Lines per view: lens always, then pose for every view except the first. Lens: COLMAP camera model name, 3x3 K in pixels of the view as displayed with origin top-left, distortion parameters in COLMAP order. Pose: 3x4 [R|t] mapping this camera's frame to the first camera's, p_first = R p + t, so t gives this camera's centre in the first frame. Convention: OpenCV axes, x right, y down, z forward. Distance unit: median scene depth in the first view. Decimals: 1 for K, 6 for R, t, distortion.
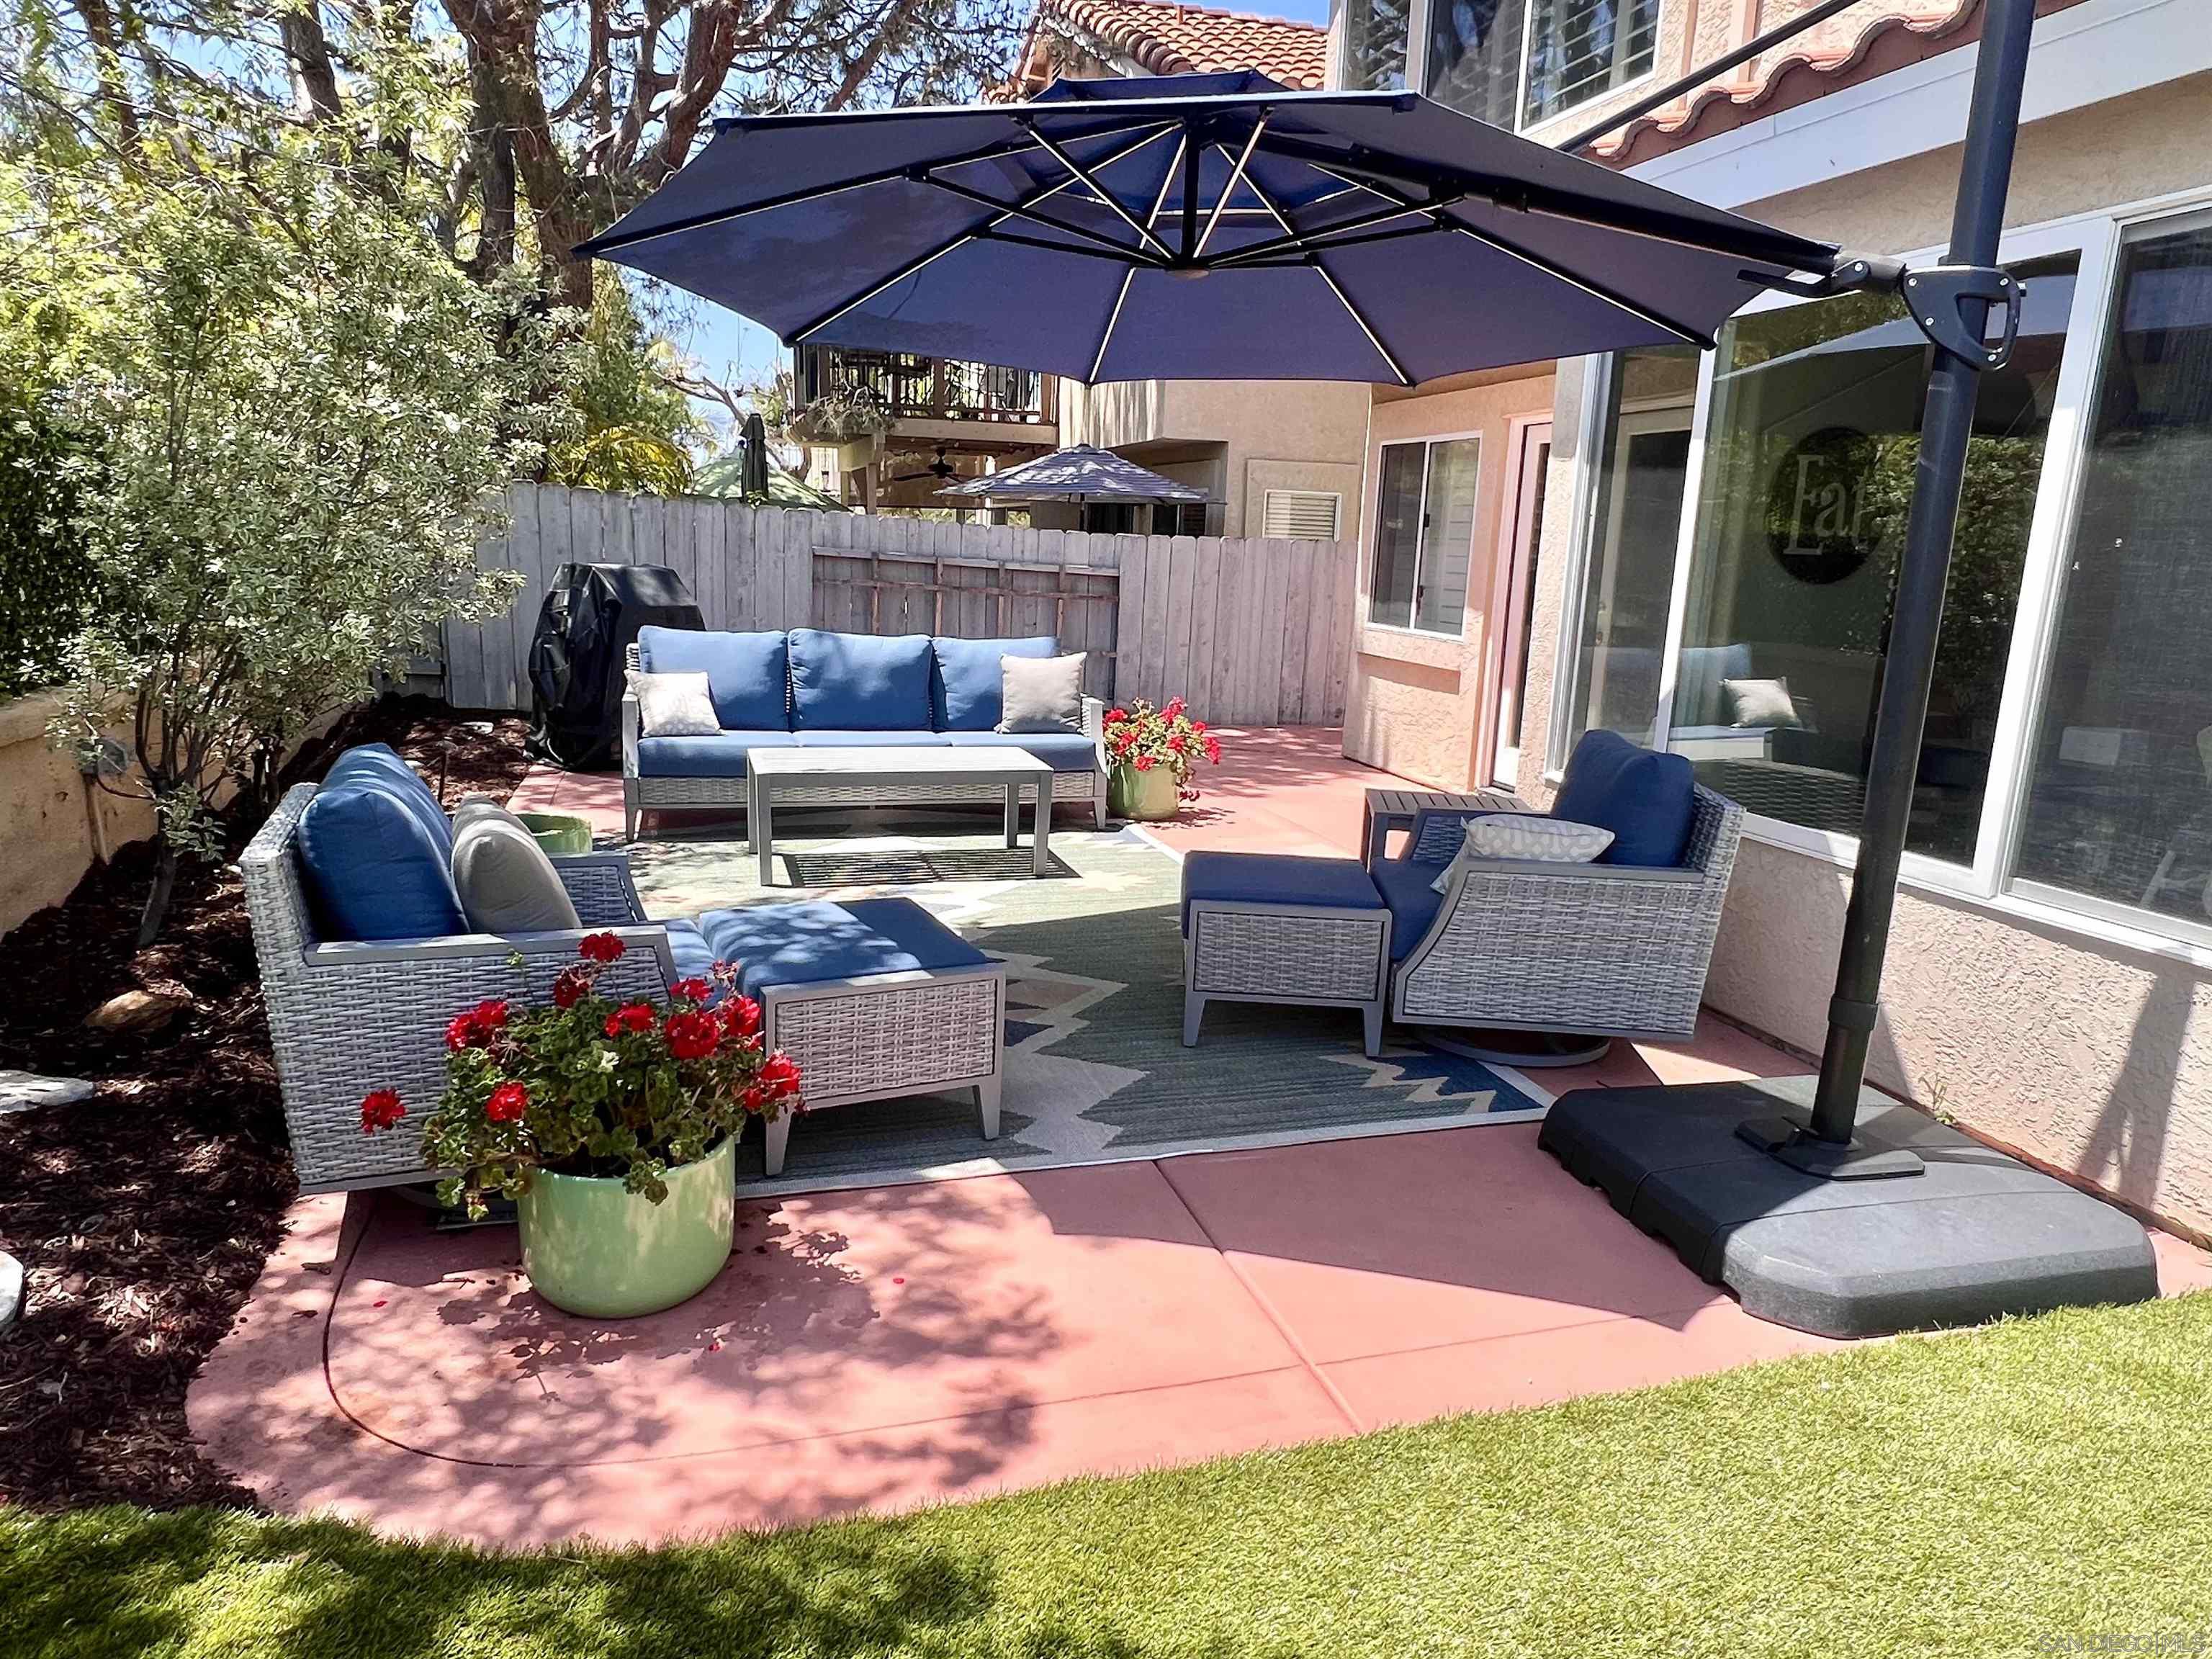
lens RADIAL K [[1397.5, 0, 1106.0], [0, 1397.5, 829.5], [0, 0, 1]] dist [0.005752, -0.001190]
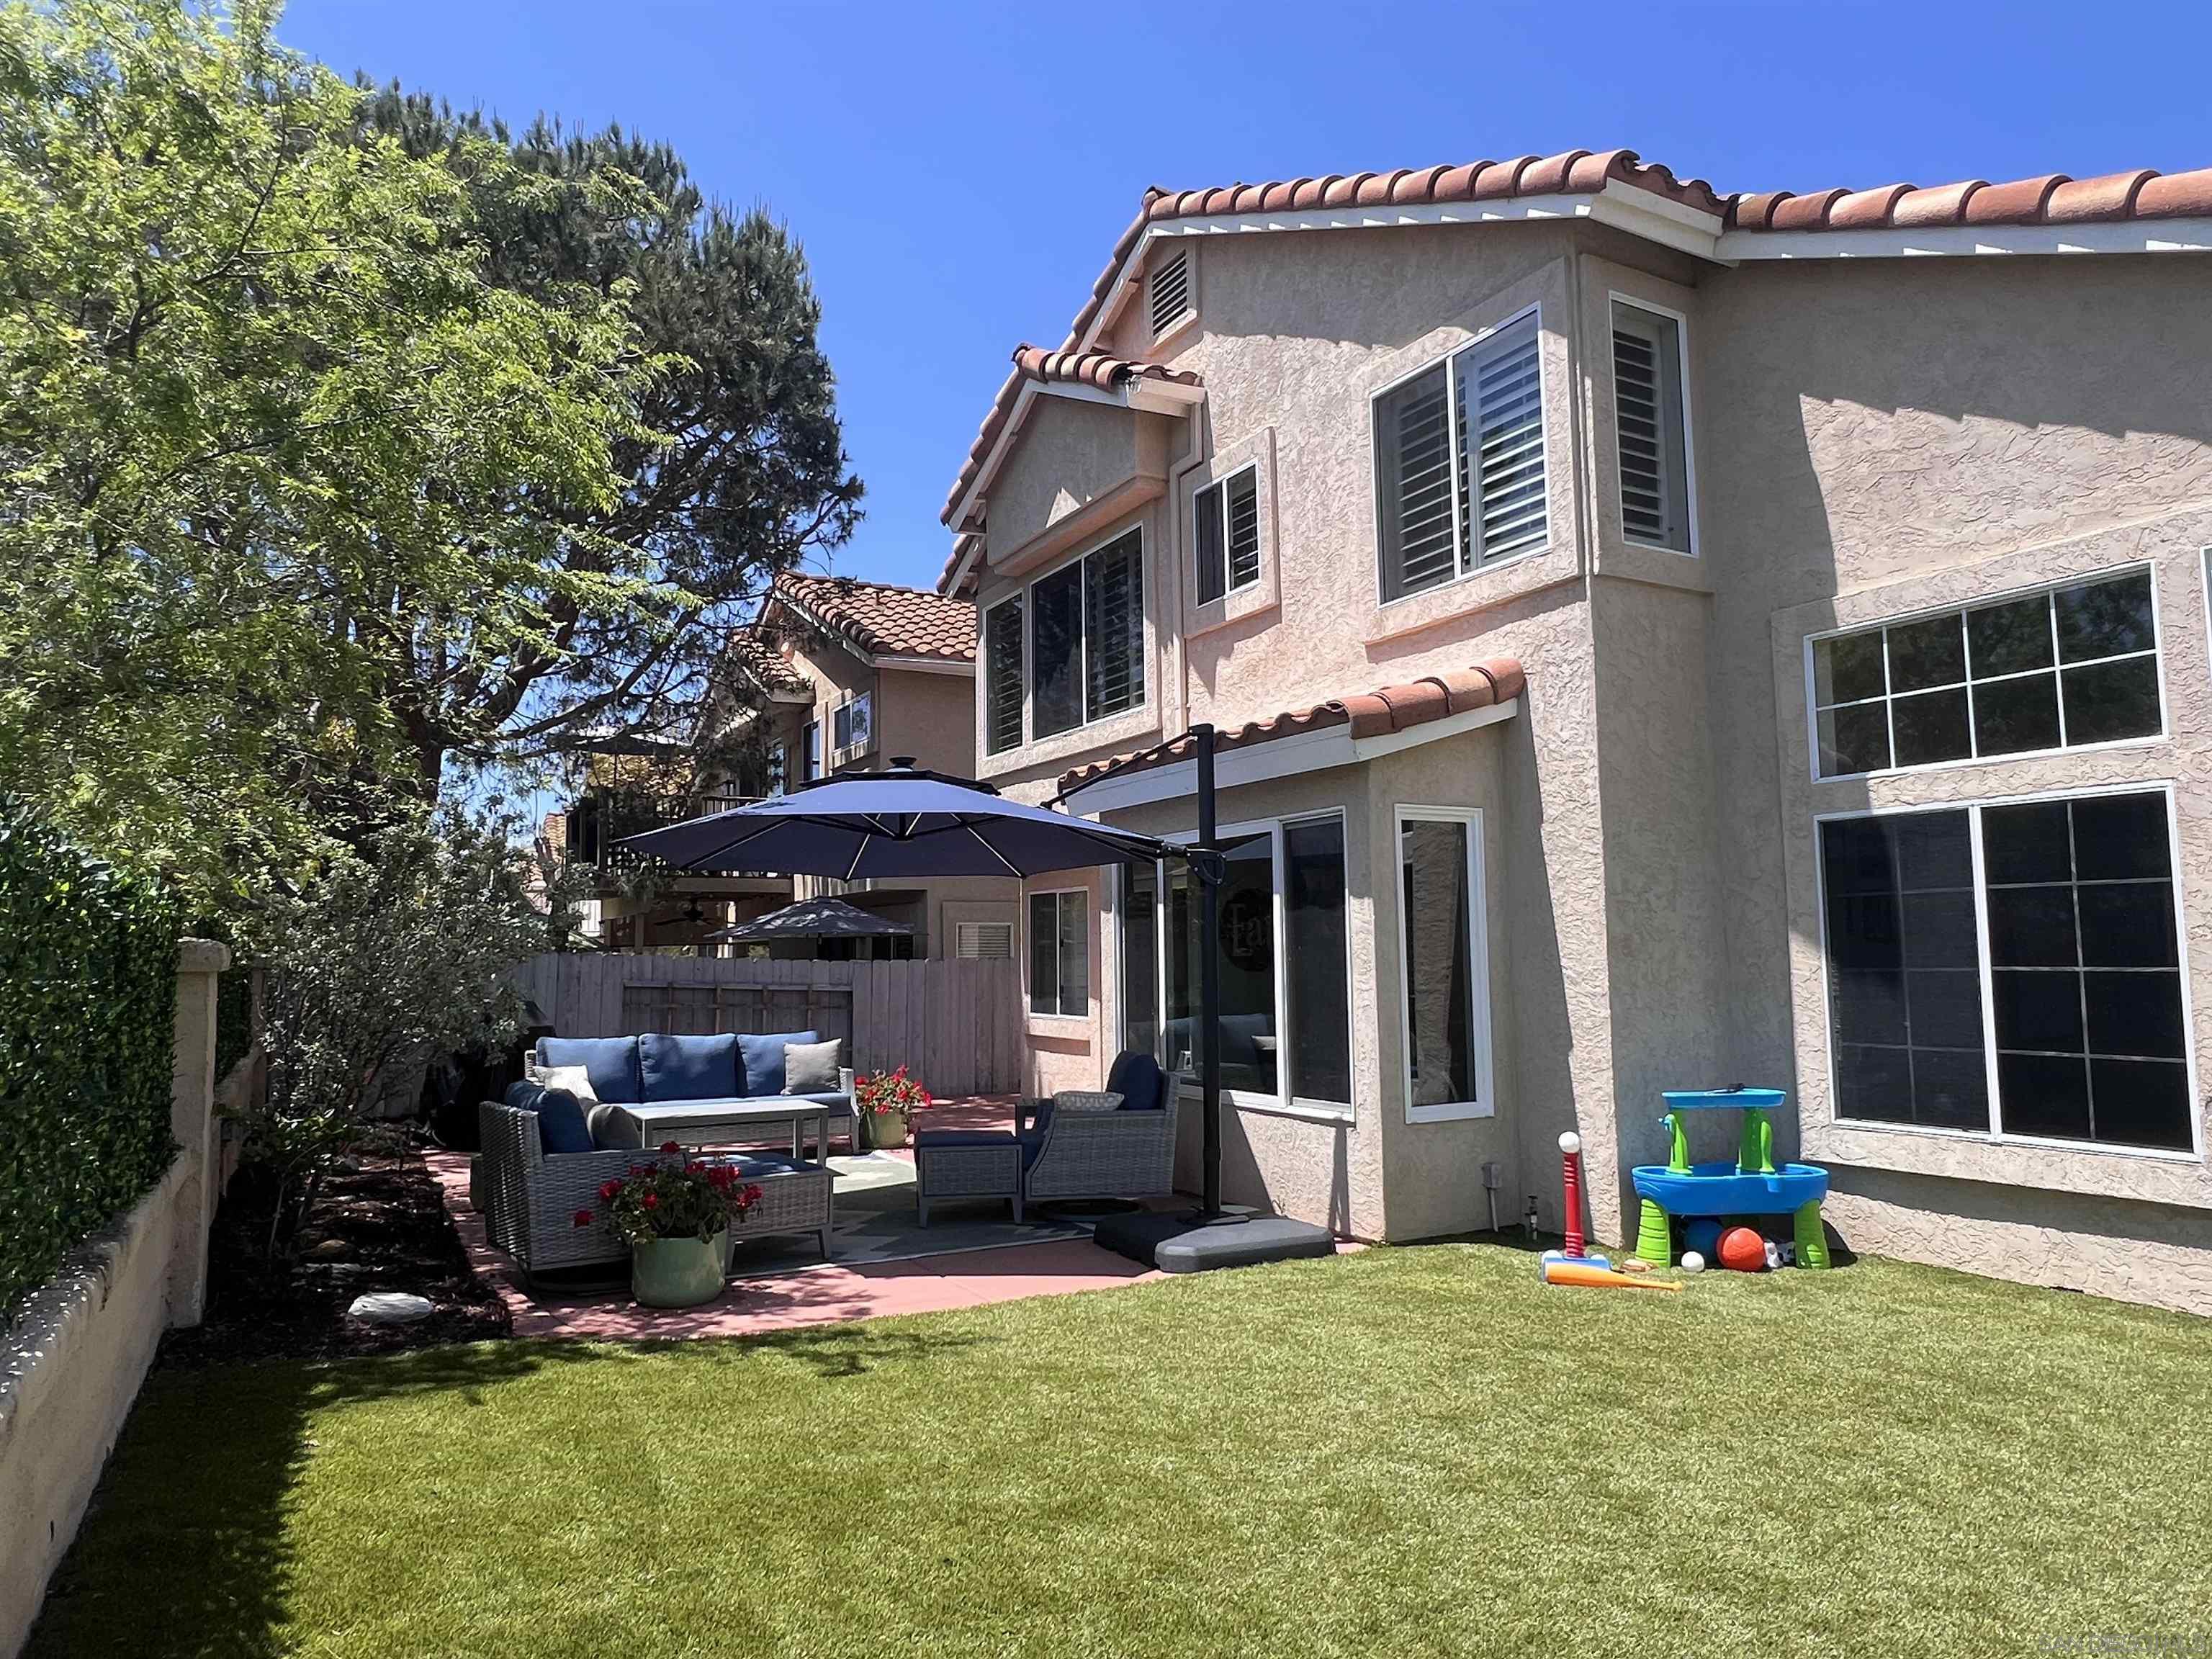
lens RADIAL K [[1397.5, 0, 1106.0], [0, 1397.5, 829.5], [0, 0, 1]] dist [0.005752, -0.001190]
pose [[0.977024, -0.027289, 0.211377, -0.048835], [0.087446, 0.955774, -0.280799, 0.111780], [-0.194366, 0.292832, 0.936201, -0.568291]]
